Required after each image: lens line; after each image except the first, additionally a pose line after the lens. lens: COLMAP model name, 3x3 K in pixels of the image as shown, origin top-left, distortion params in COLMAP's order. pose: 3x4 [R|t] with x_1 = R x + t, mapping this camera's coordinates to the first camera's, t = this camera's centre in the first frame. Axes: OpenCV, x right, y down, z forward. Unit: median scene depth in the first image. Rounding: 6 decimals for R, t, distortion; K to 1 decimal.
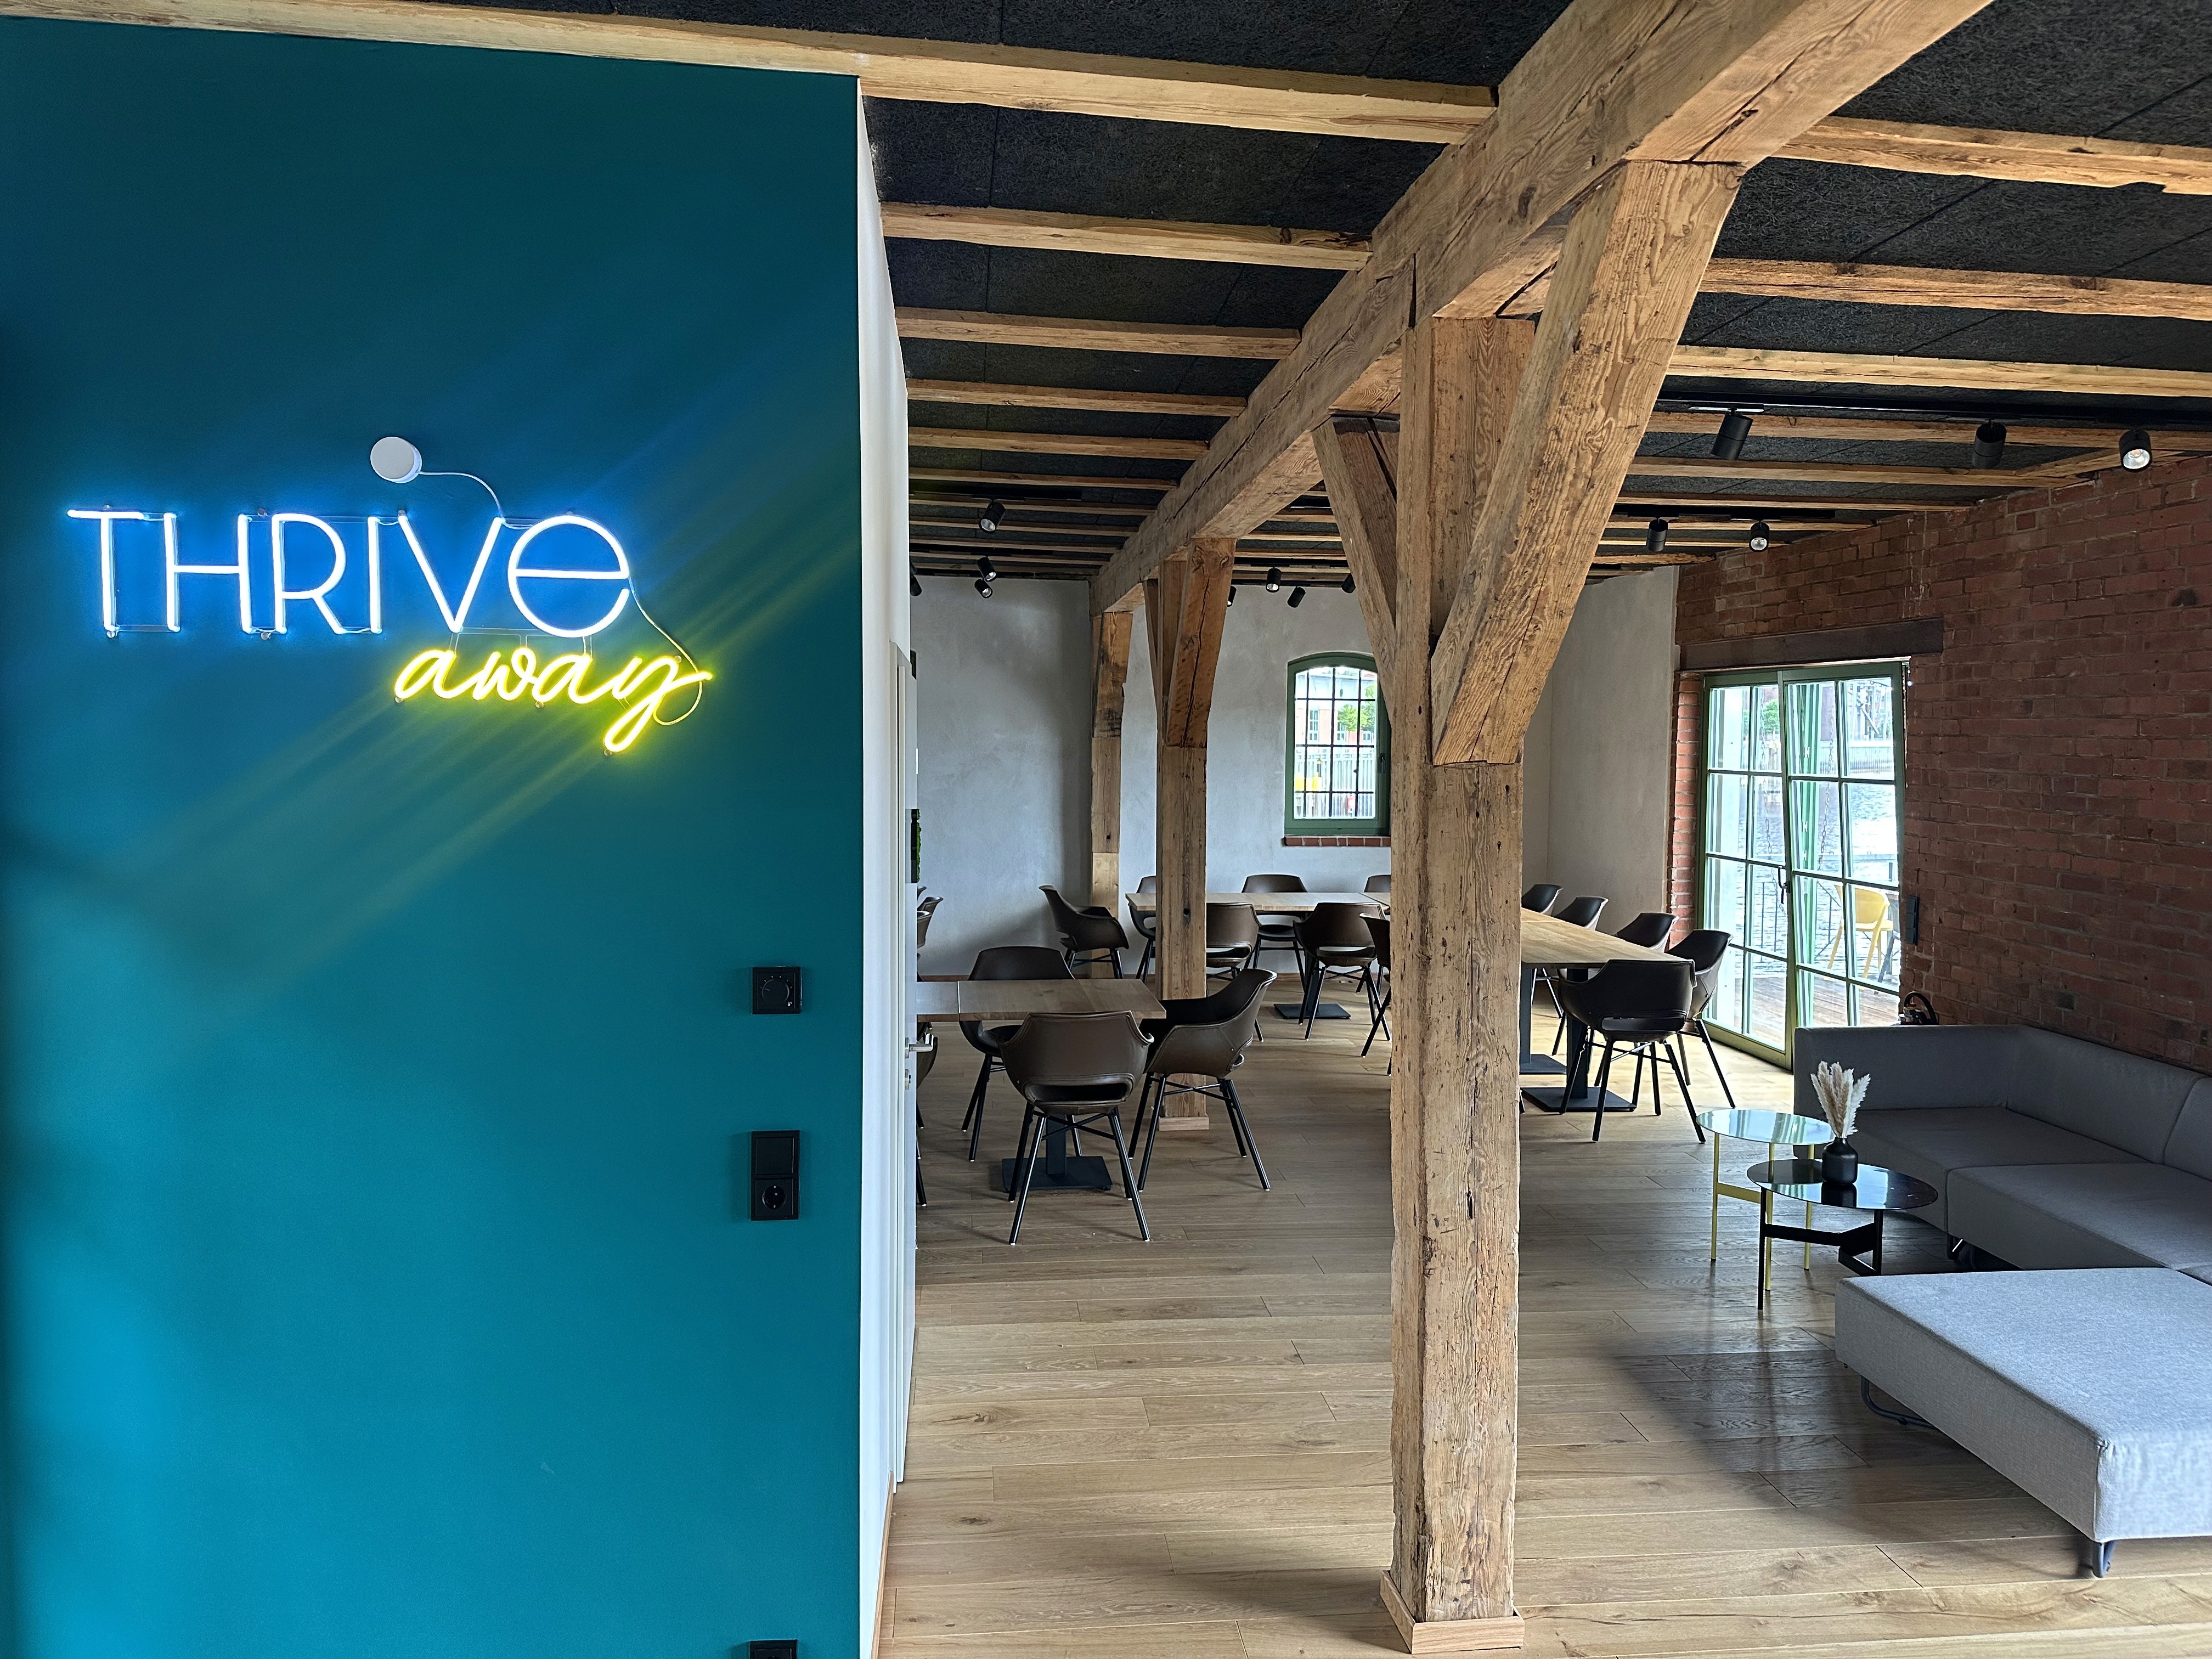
lens RADIAL K [[1534.6, 0, 1106.0], [0, 1534.6, 829.5], [0, 0, 1]] dist [0.023162, -0.000936]
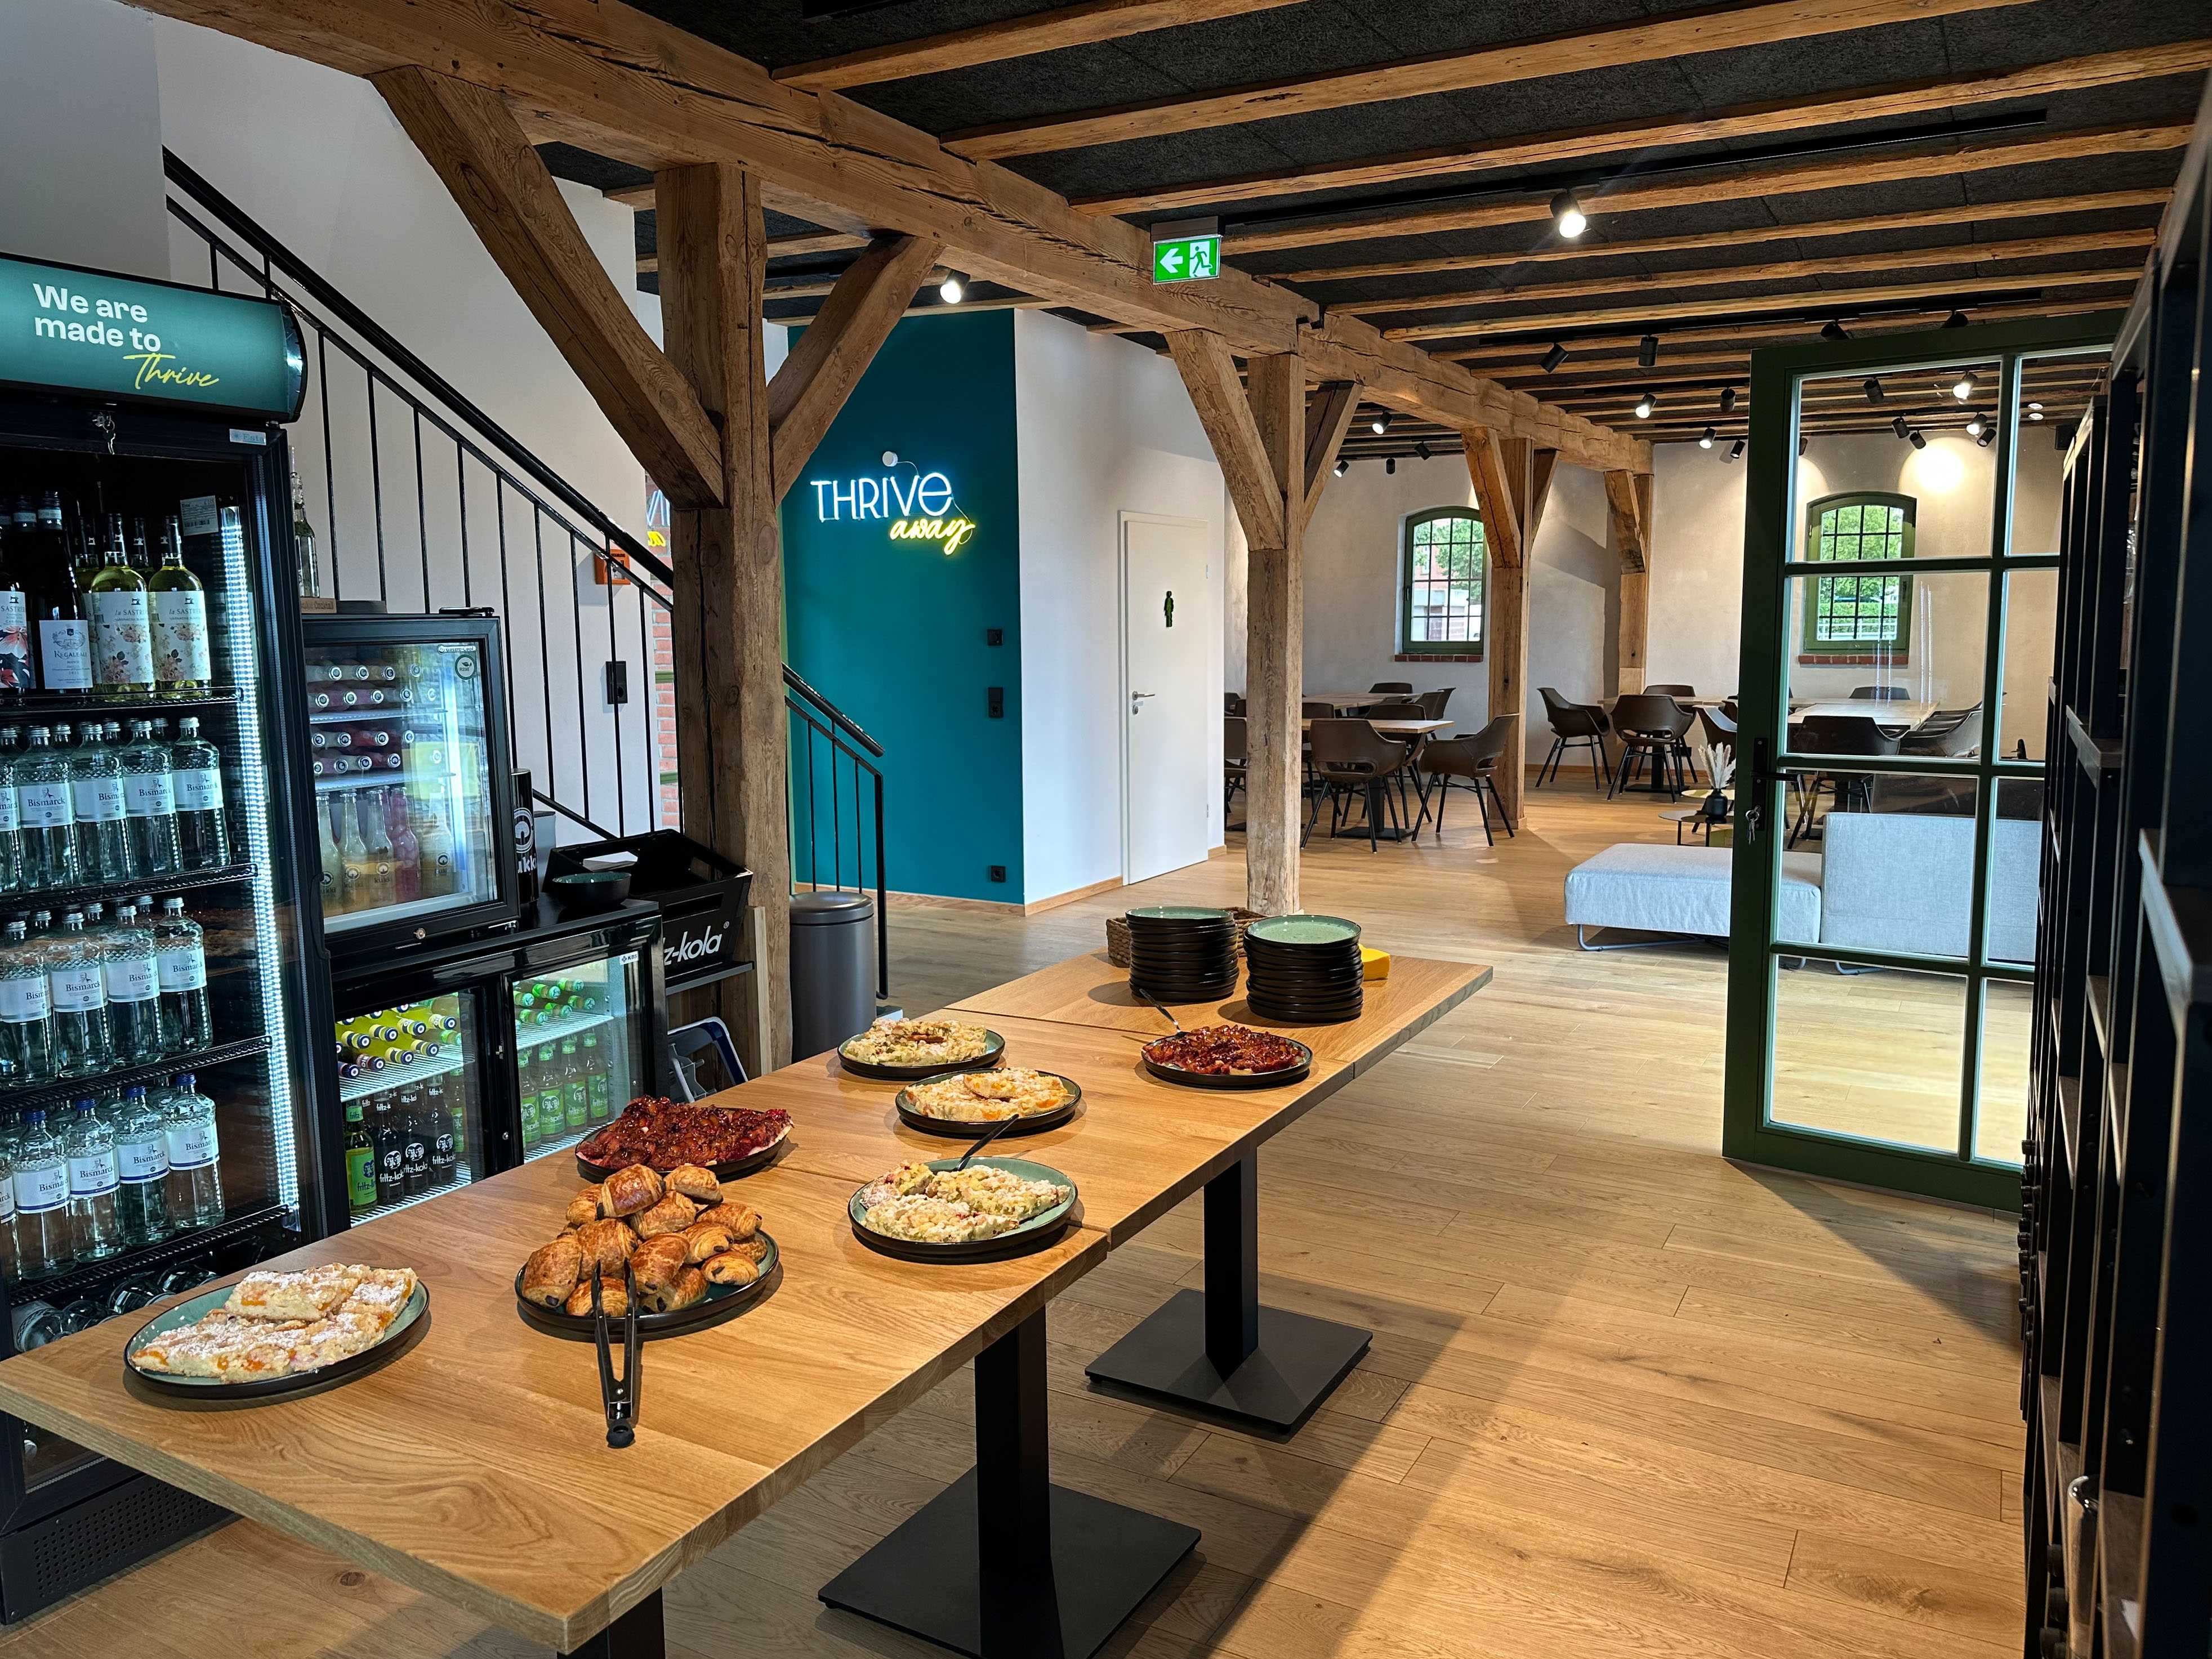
lens RADIAL K [[1623.3, 0, 1106.0], [0, 1623.3, 829.5], [0, 0, 1]] dist [0.149439, -0.000396]
pose [[0.818342, 0.058010, -0.571796, 1.775521], [-0.021152, 0.997259, 0.070903, 0.252468], [0.574342, -0.045928, 0.817326, -1.434453]]
